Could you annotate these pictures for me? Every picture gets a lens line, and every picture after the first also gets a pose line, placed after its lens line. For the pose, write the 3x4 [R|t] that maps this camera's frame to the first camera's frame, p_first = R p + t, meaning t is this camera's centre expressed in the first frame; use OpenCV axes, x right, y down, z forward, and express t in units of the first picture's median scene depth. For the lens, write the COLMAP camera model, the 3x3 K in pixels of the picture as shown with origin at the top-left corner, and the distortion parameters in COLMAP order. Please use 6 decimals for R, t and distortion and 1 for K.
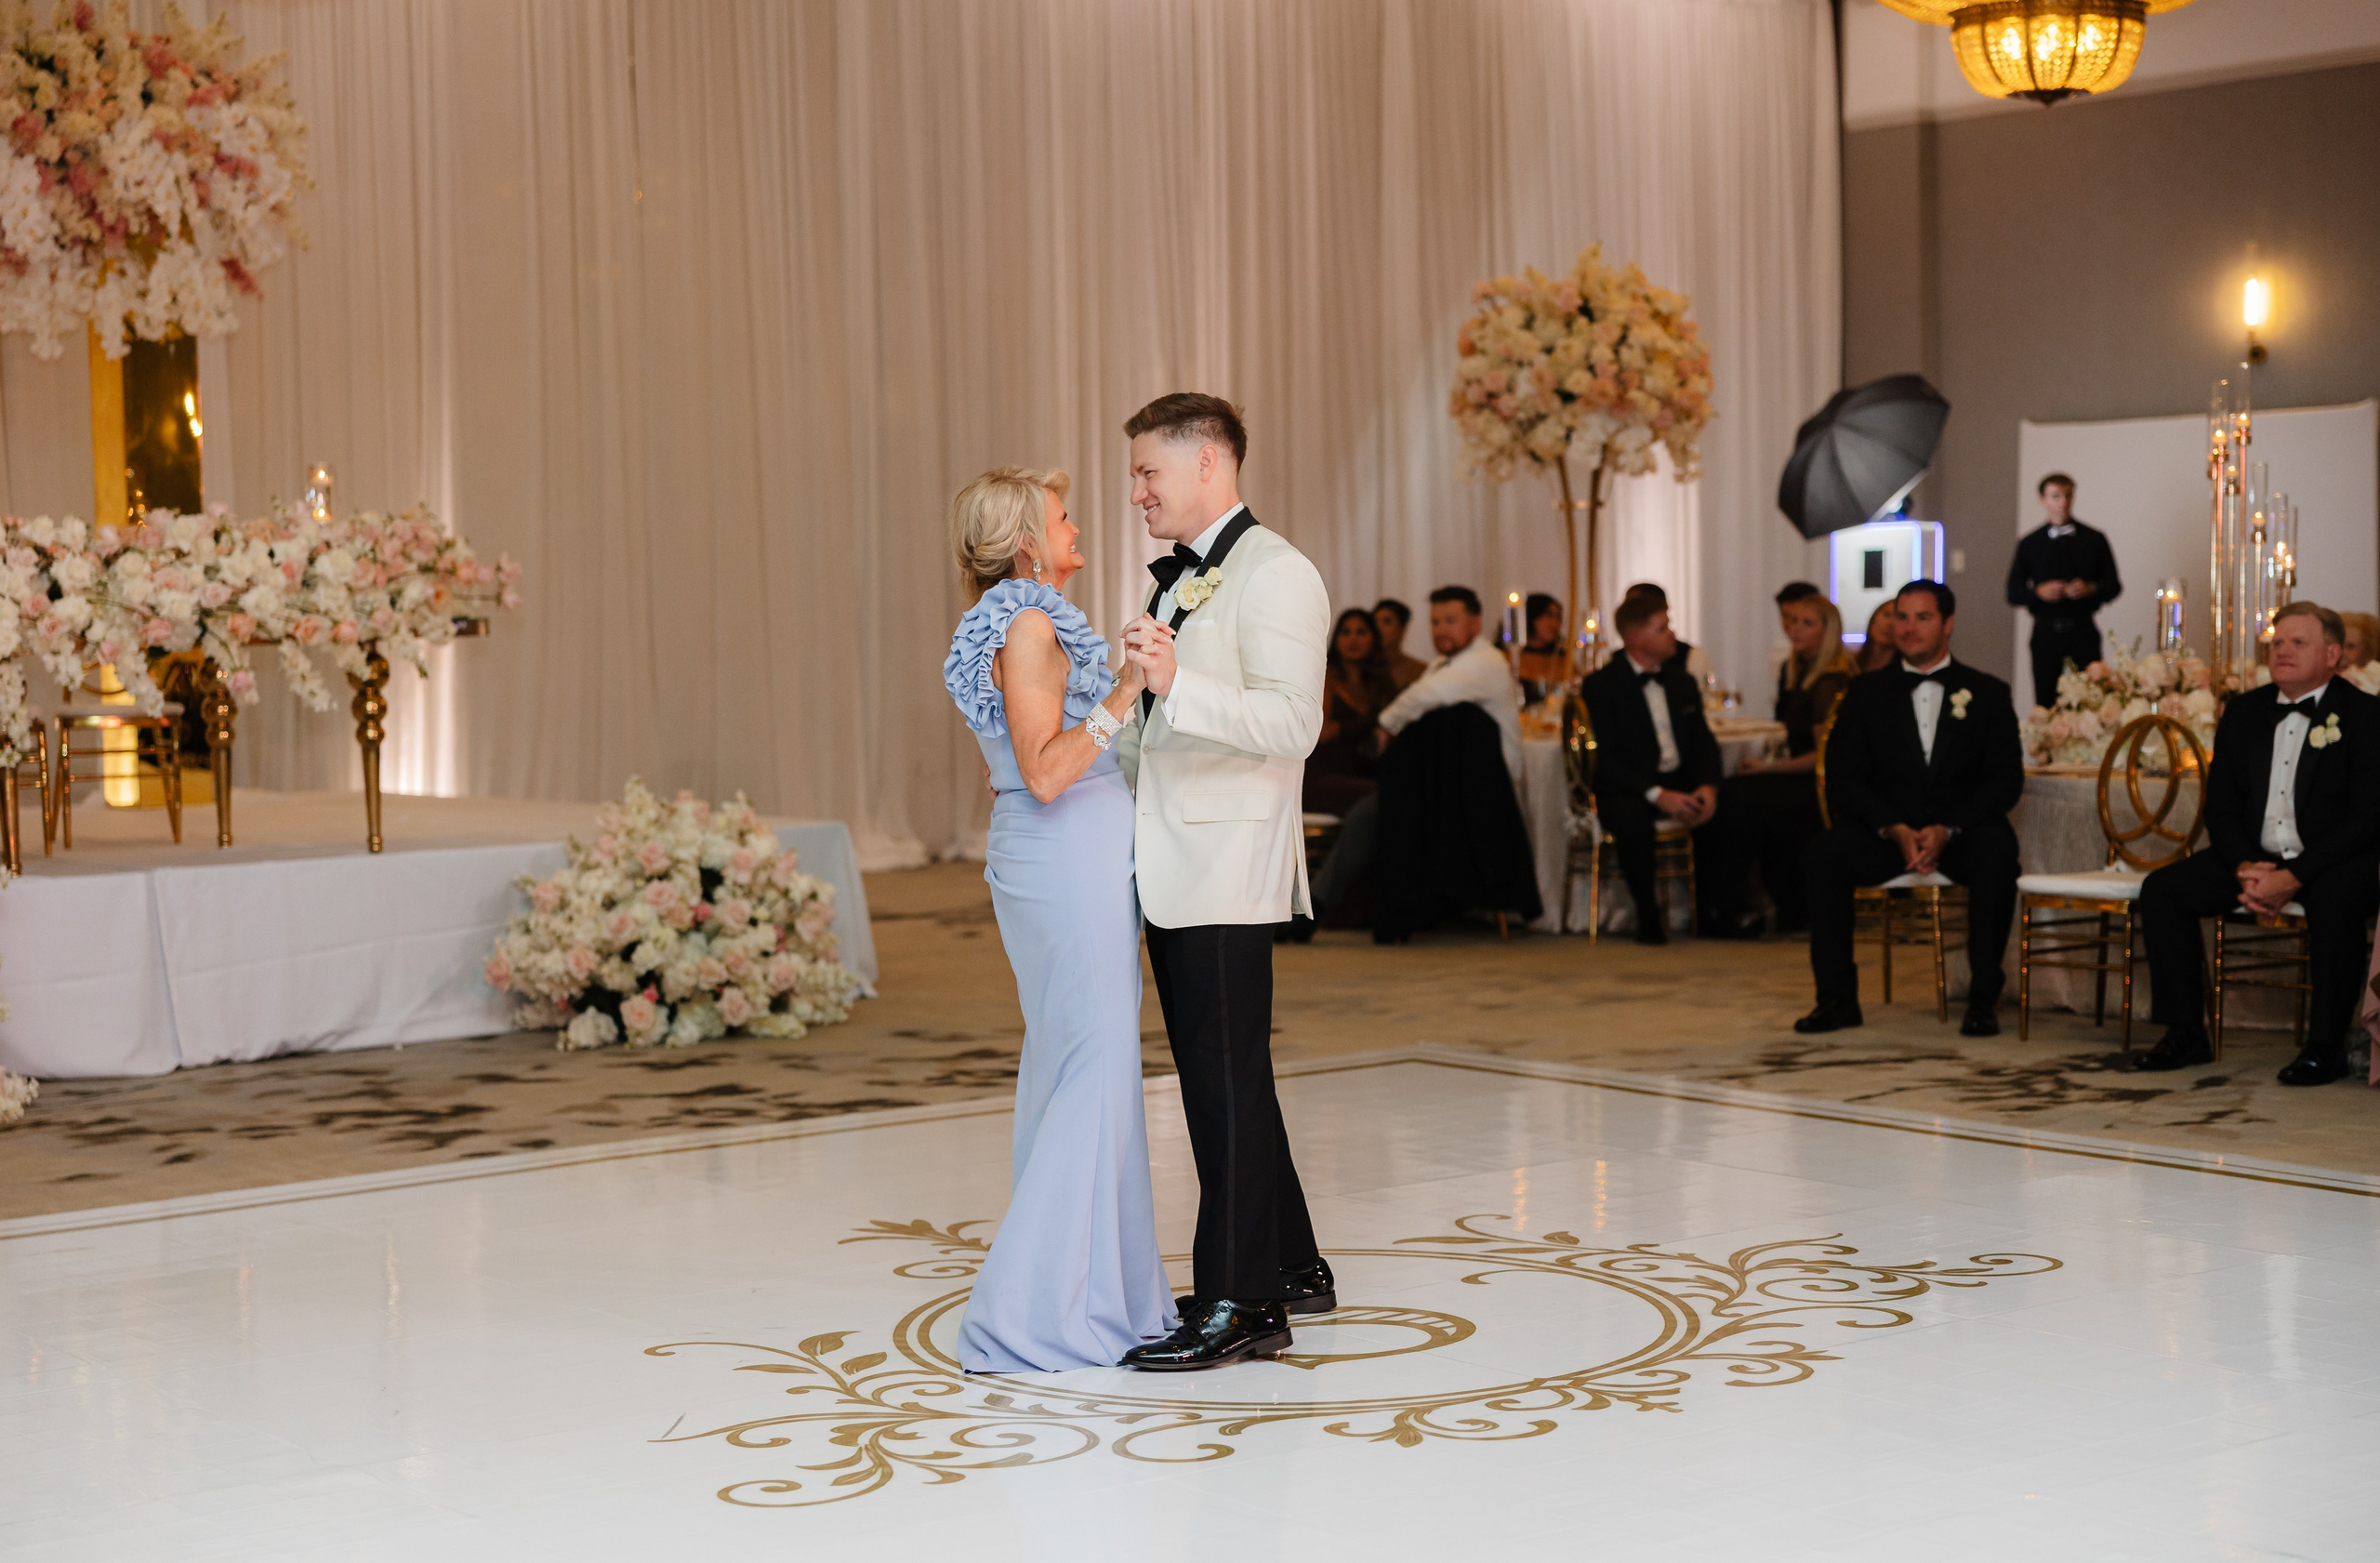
lens RADIAL K [[3660.6, 0, 1072.6], [0, 3660.6, 786.8], [0, 0, 1]] dist [0.003537, 0.005887]
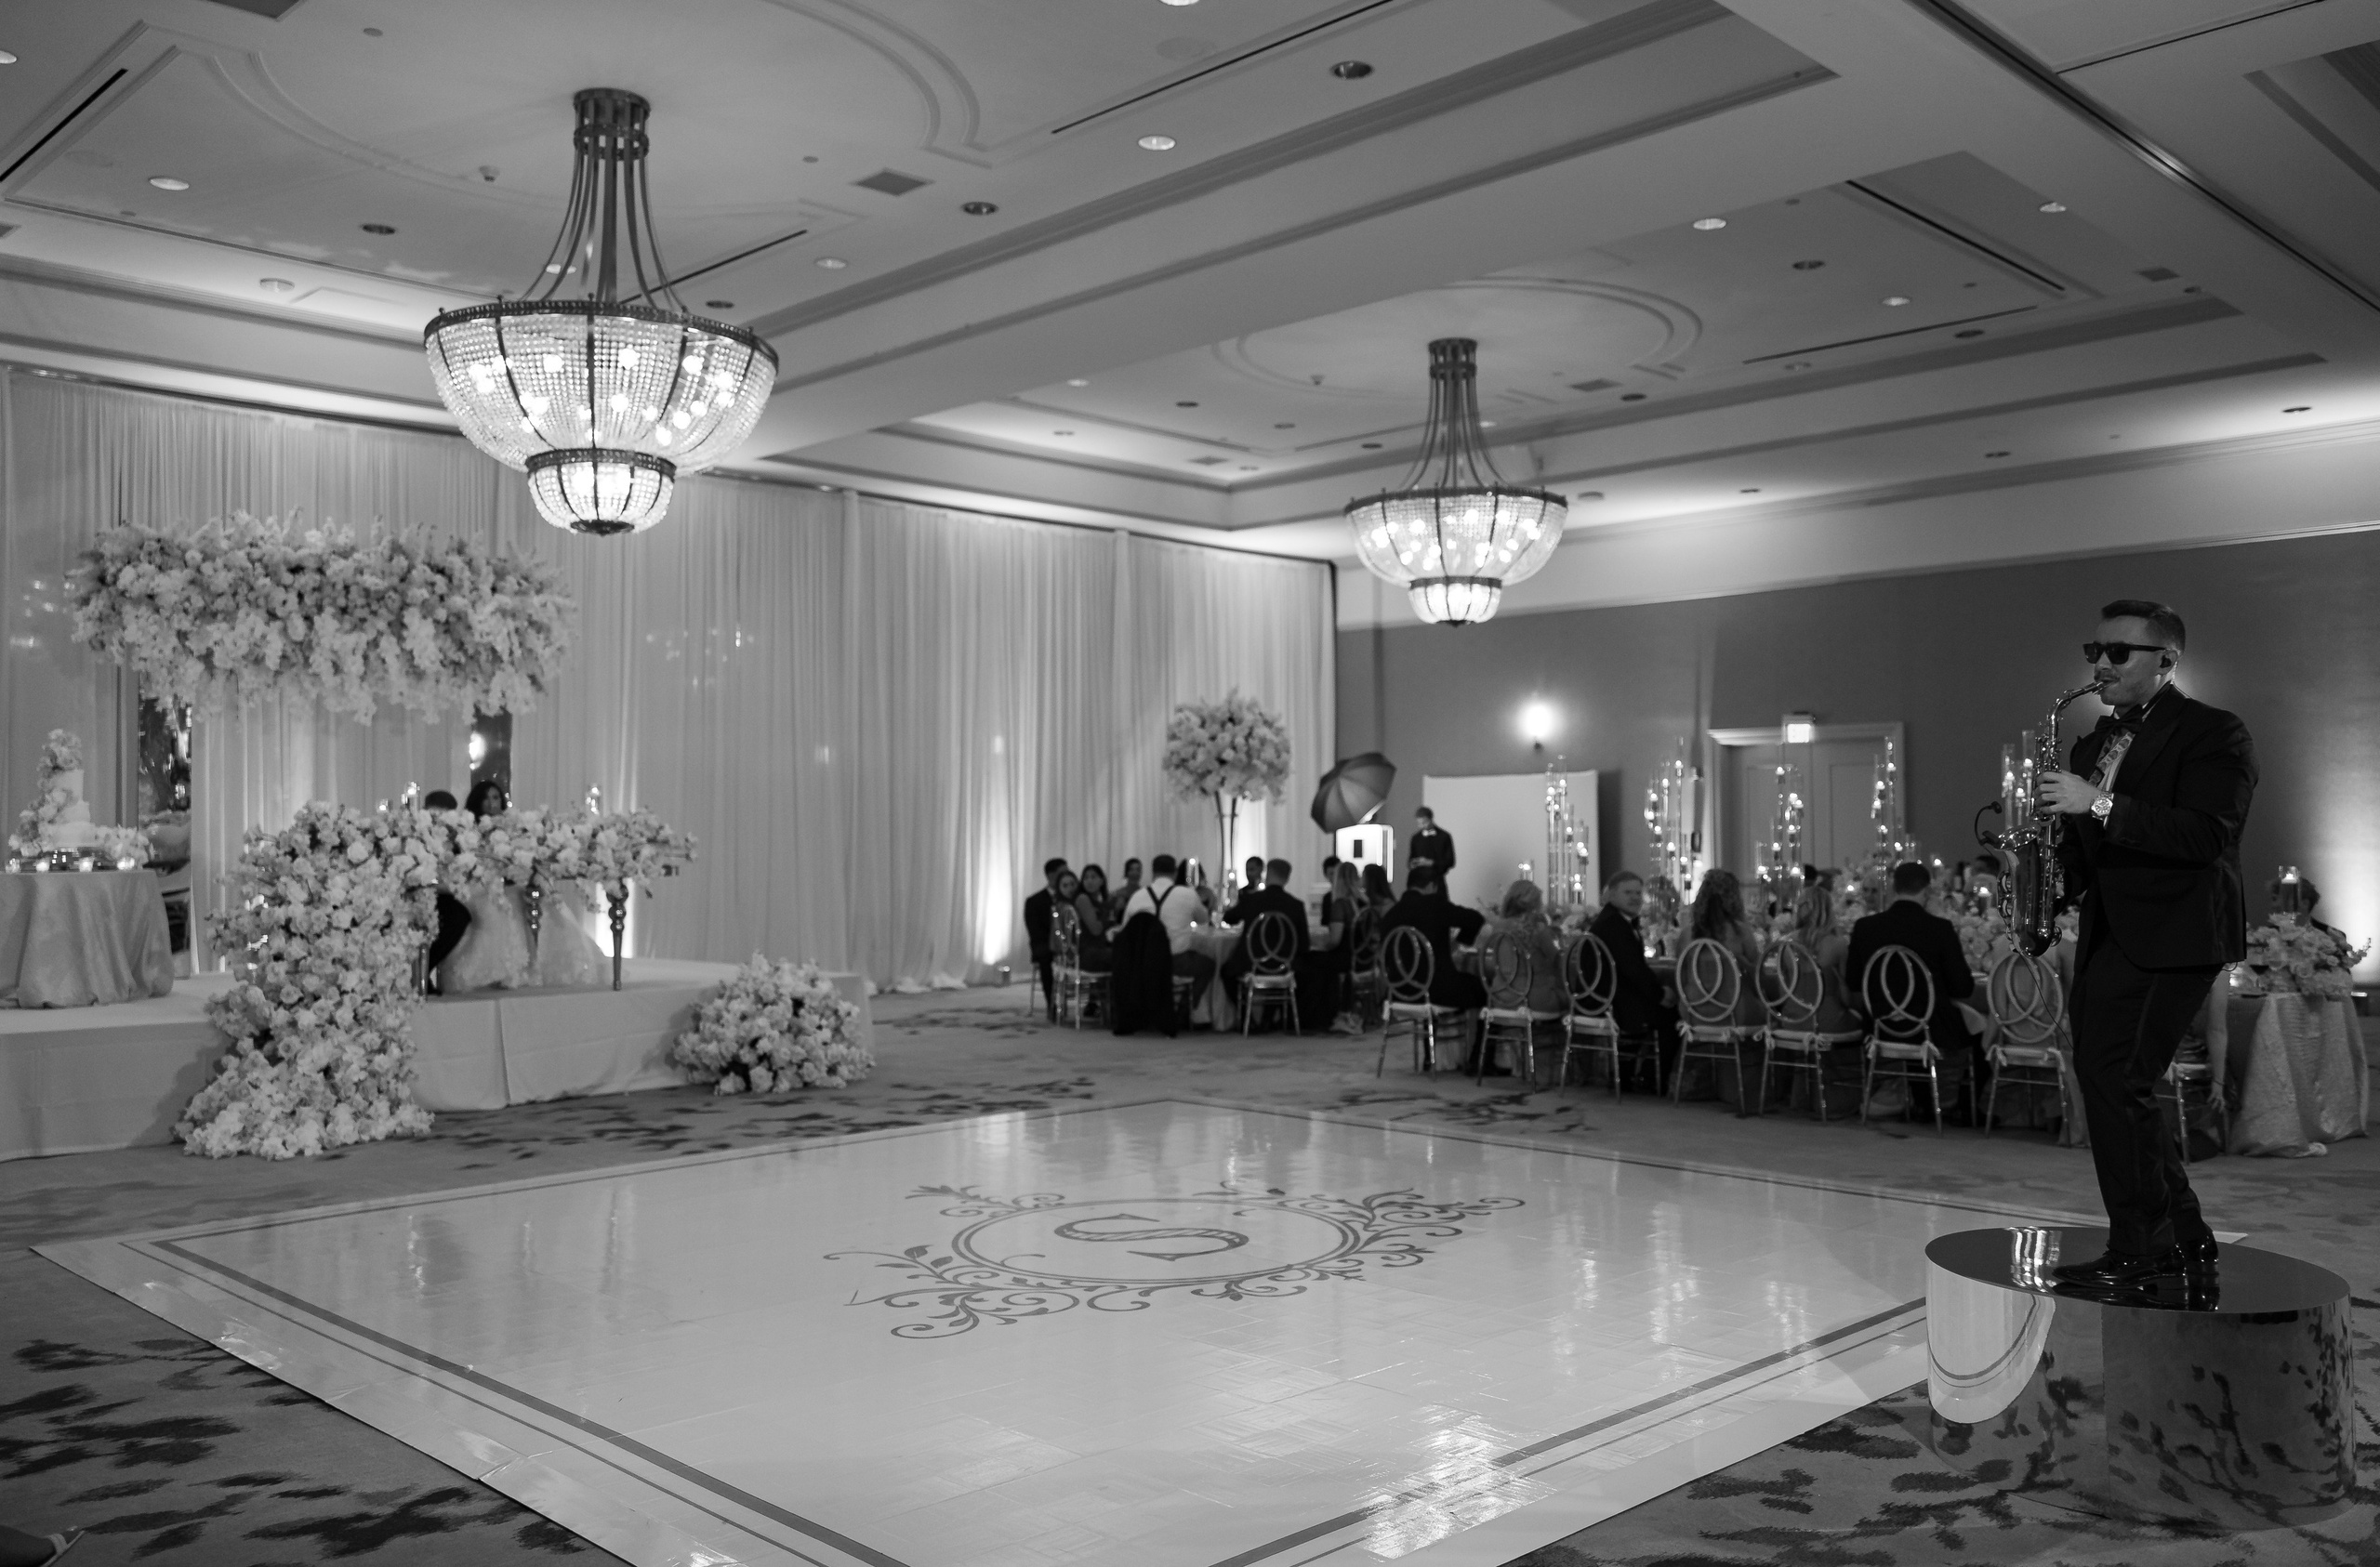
lens RADIAL K [[1889.9, 0, 1180.6], [0, 1889.9, 729.7], [0, 0, 1]] dist [0.006908, 0.004361]
pose [[0.989348, 0.025185, 0.143372, -0.038107], [-0.008322, 0.993095, -0.117020, -0.002875], [-0.145329, 0.114581, 0.982726, -0.015924]]
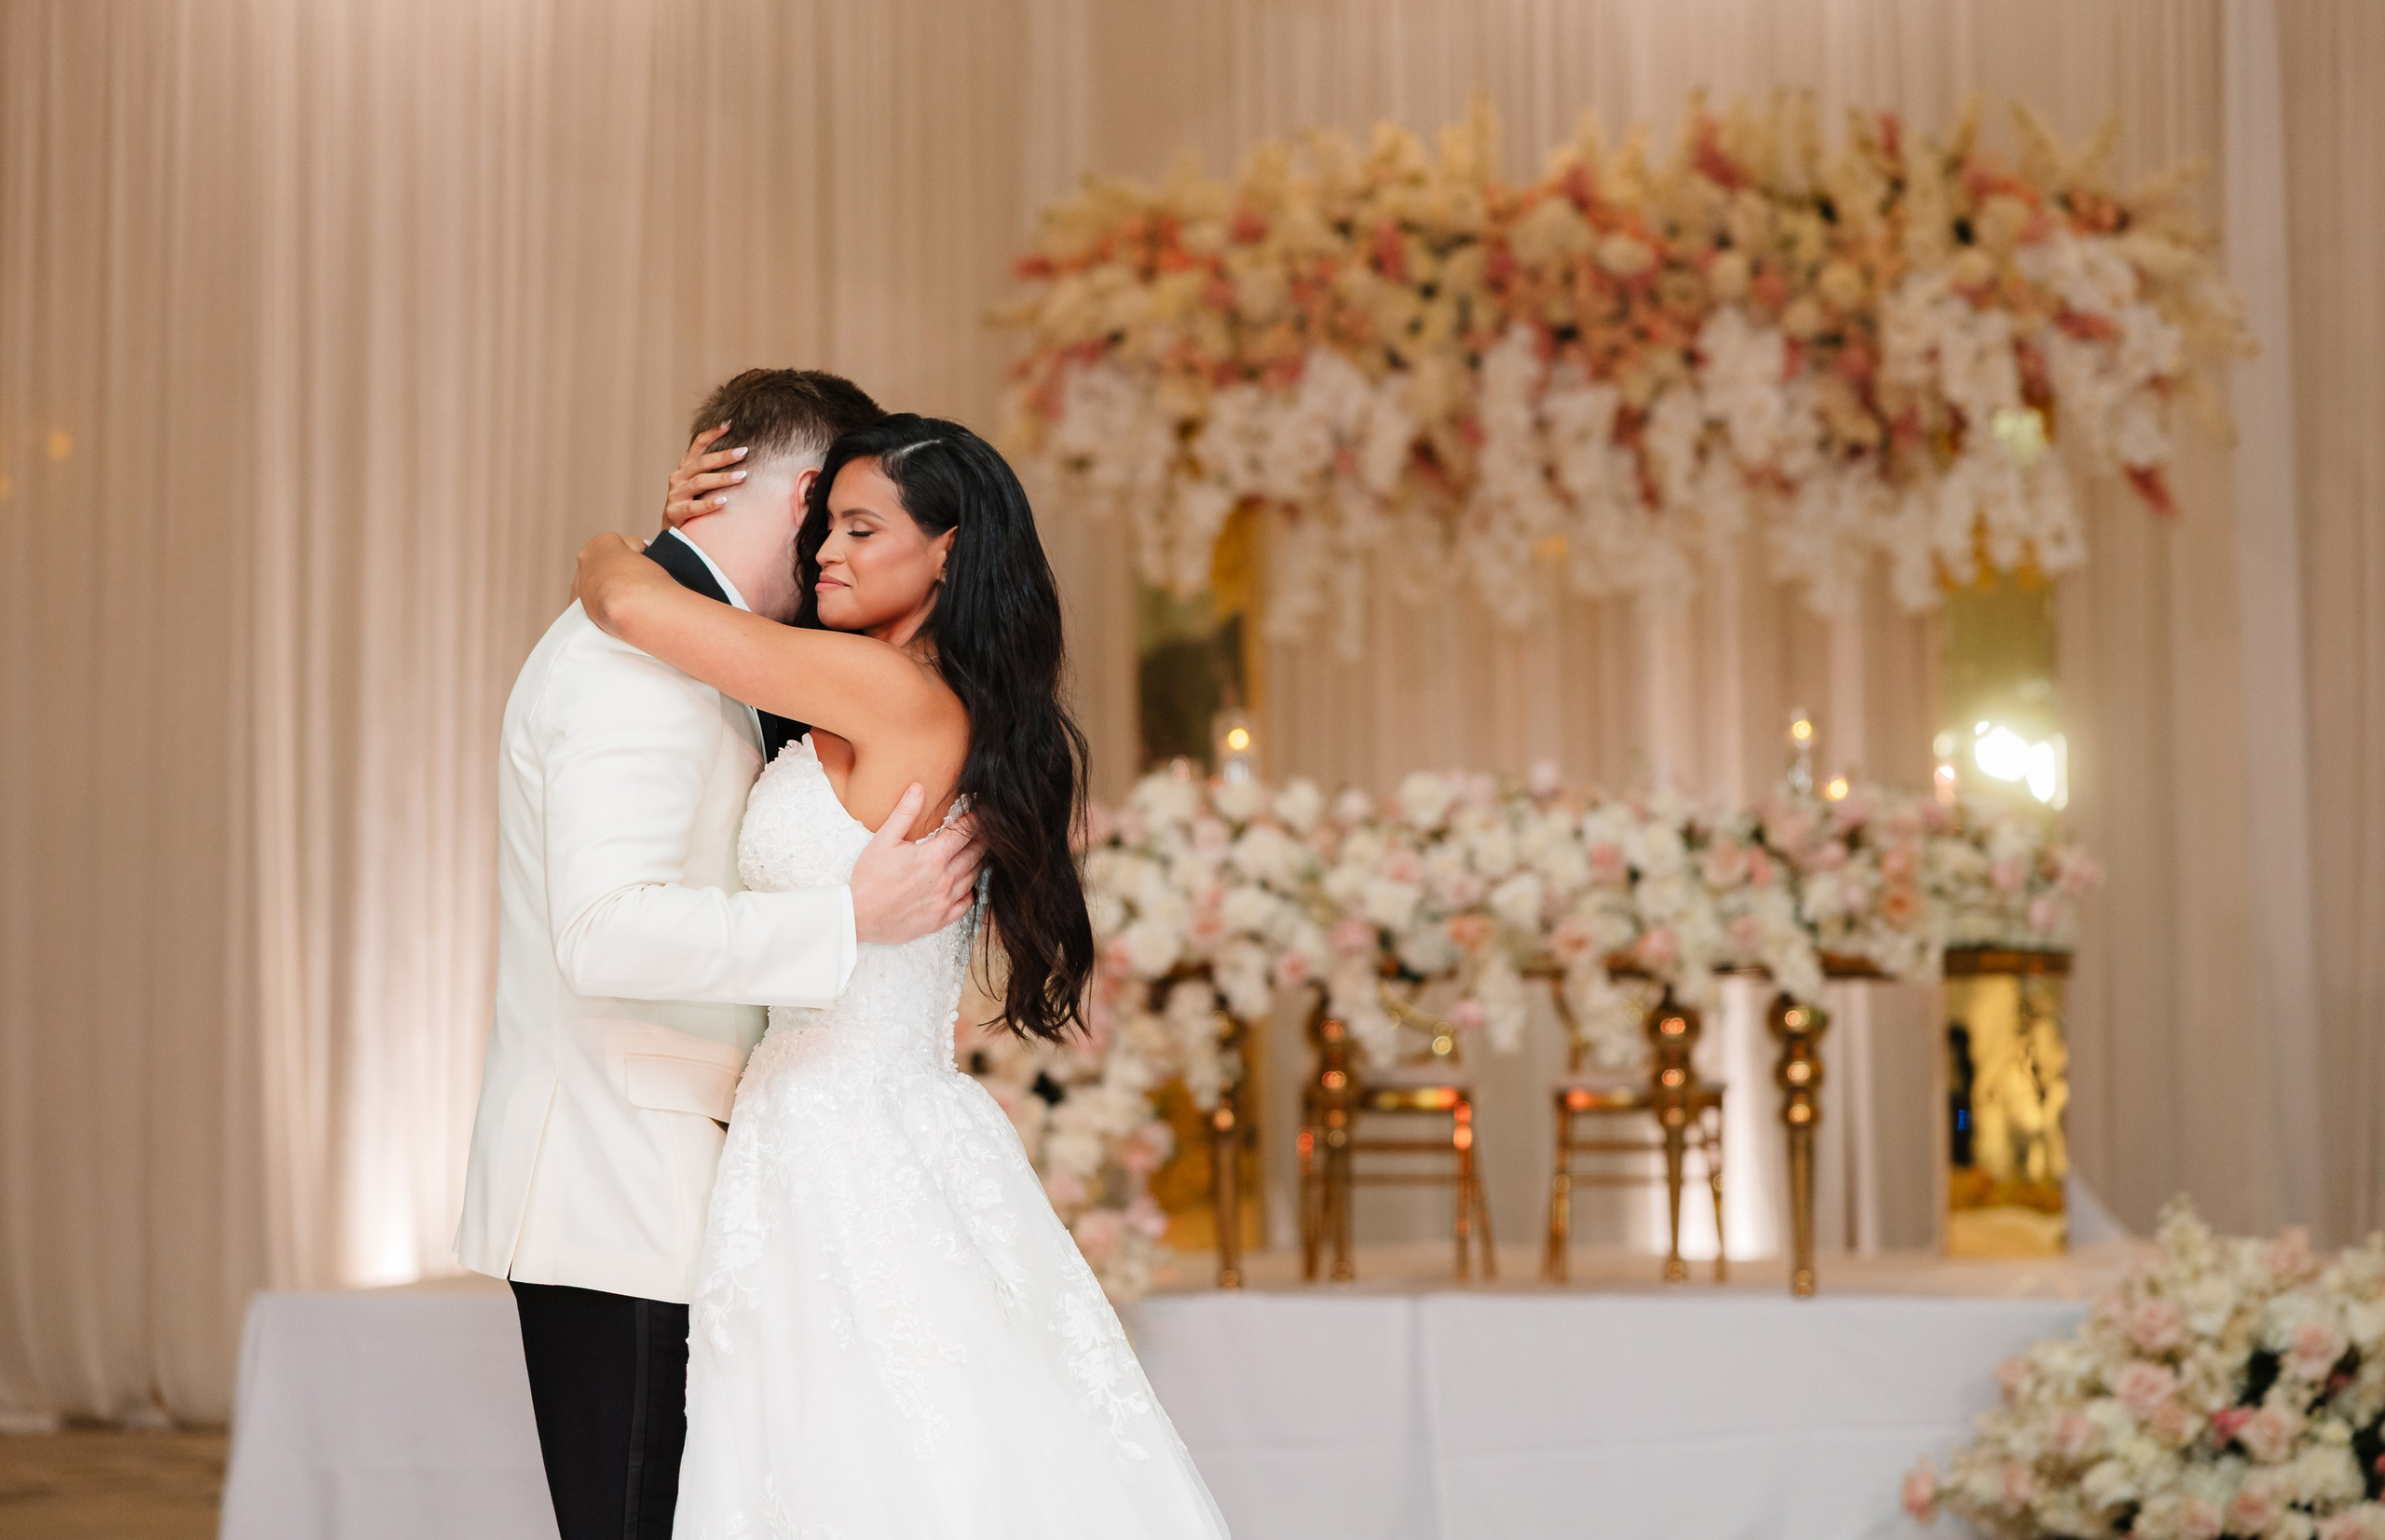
lens RADIAL K [[4711.9, 0, 1155.0], [0, 4711.9, 769.6], [0, 0, 1]] dist [0.040620, -0.185171]
pose [[0.742294, -0.024603, -0.669623, 0.239969], [-0.056824, 0.993415, -0.099491, 0.012210], [0.667661, 0.111902, 0.736007, 0.242847]]
